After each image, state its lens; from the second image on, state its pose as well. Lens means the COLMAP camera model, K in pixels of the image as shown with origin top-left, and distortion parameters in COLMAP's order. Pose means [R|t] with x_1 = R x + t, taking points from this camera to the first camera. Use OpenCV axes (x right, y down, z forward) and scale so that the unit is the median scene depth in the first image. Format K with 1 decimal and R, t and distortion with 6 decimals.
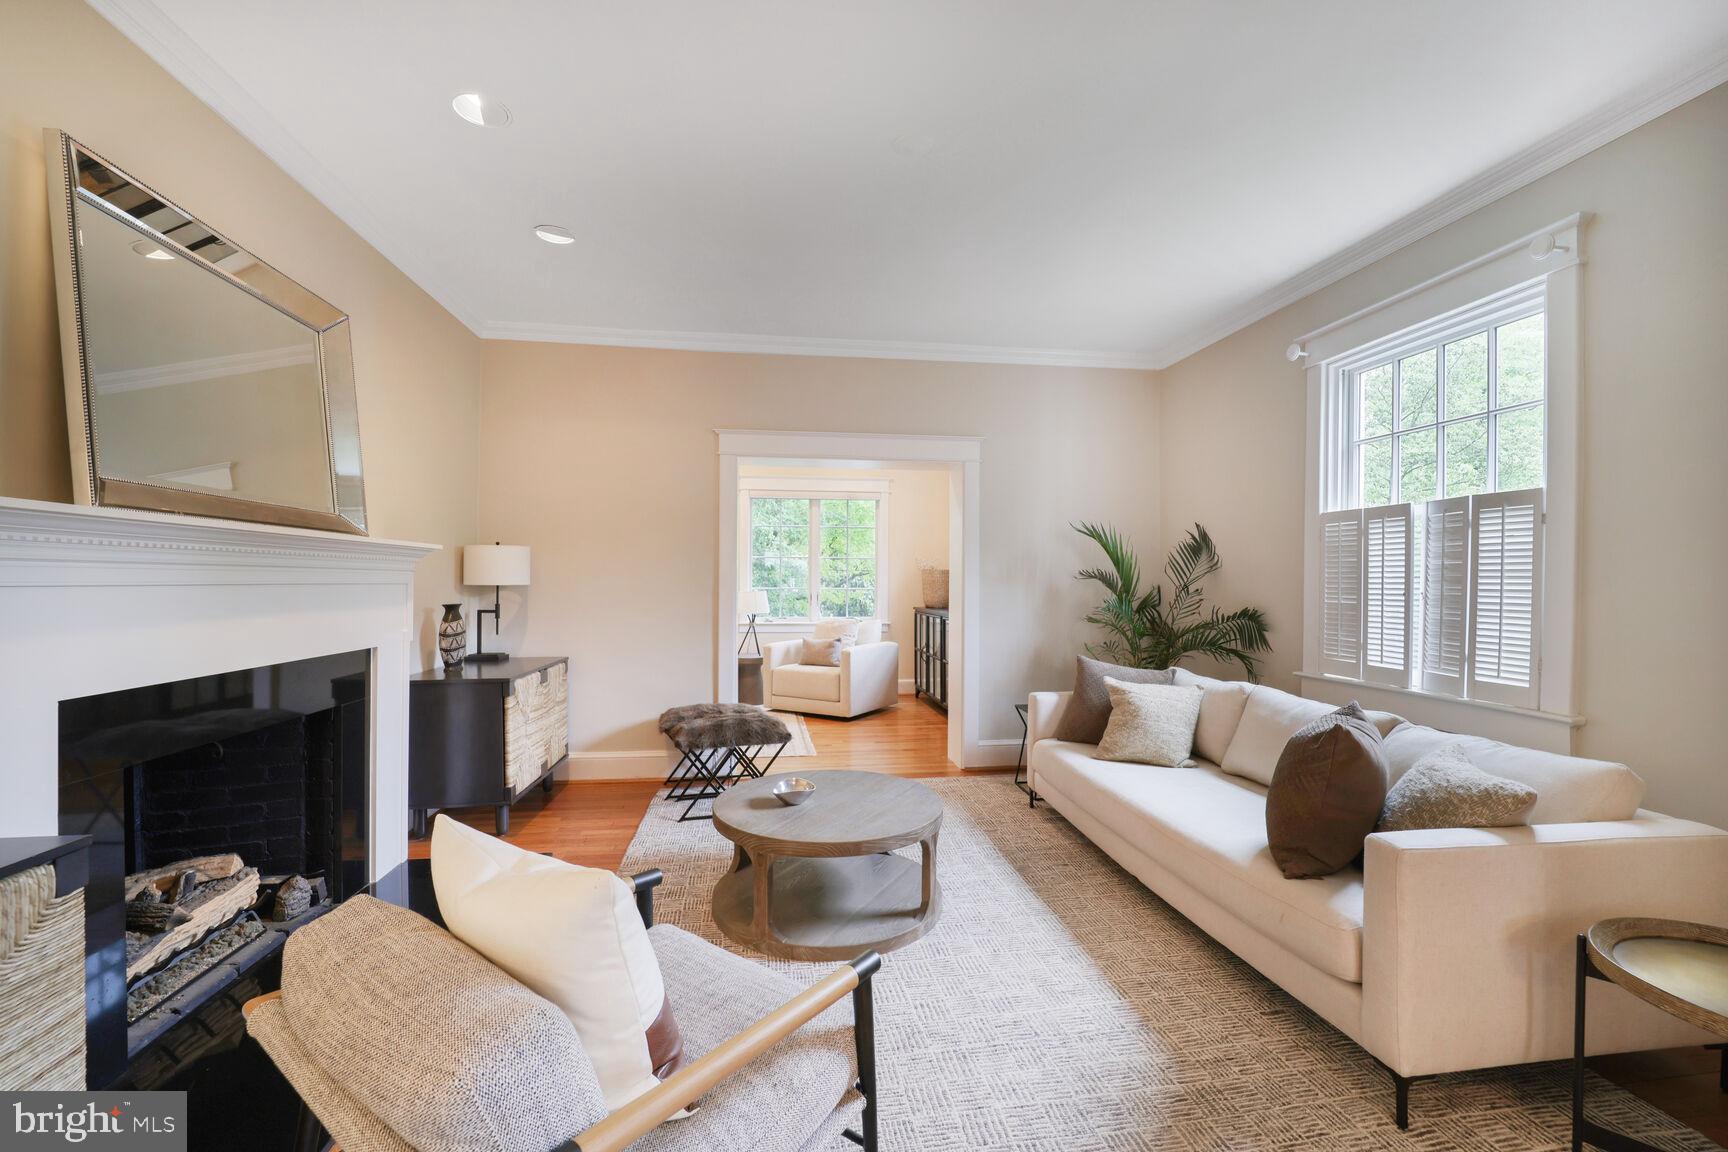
lens RADIAL K [[708.6, 0, 860.6], [0, 708.6, 584.1], [0, 0, 1]] dist [-0.016623, -0.000030]
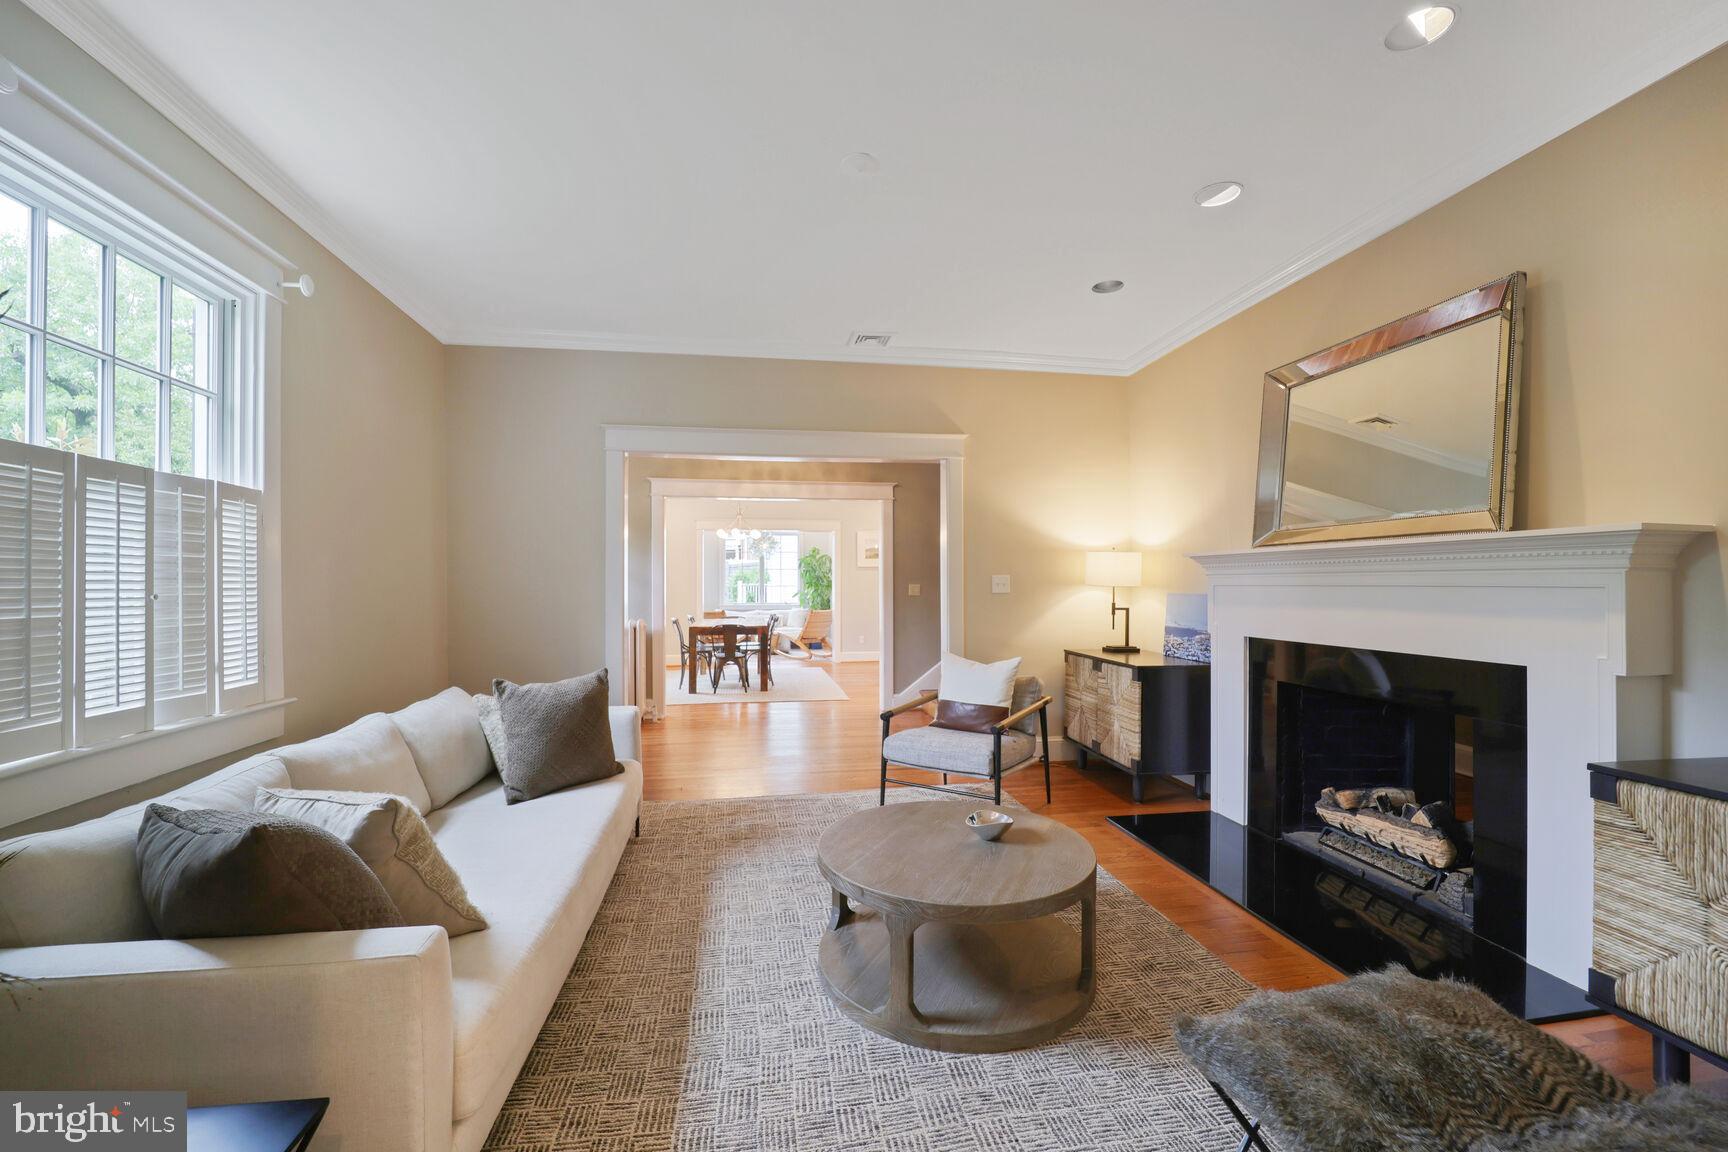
lens RADIAL K [[708.6, 0, 860.6], [0, 708.6, 584.1], [0, 0, 1]] dist [-0.016623, -0.000030]
pose [[-0.999578, -0.002463, -0.028949, 0.084690], [-0.002604, 0.999985, 0.004815, -0.003974], [0.028937, 0.004889, -0.999569, 1.740188]]
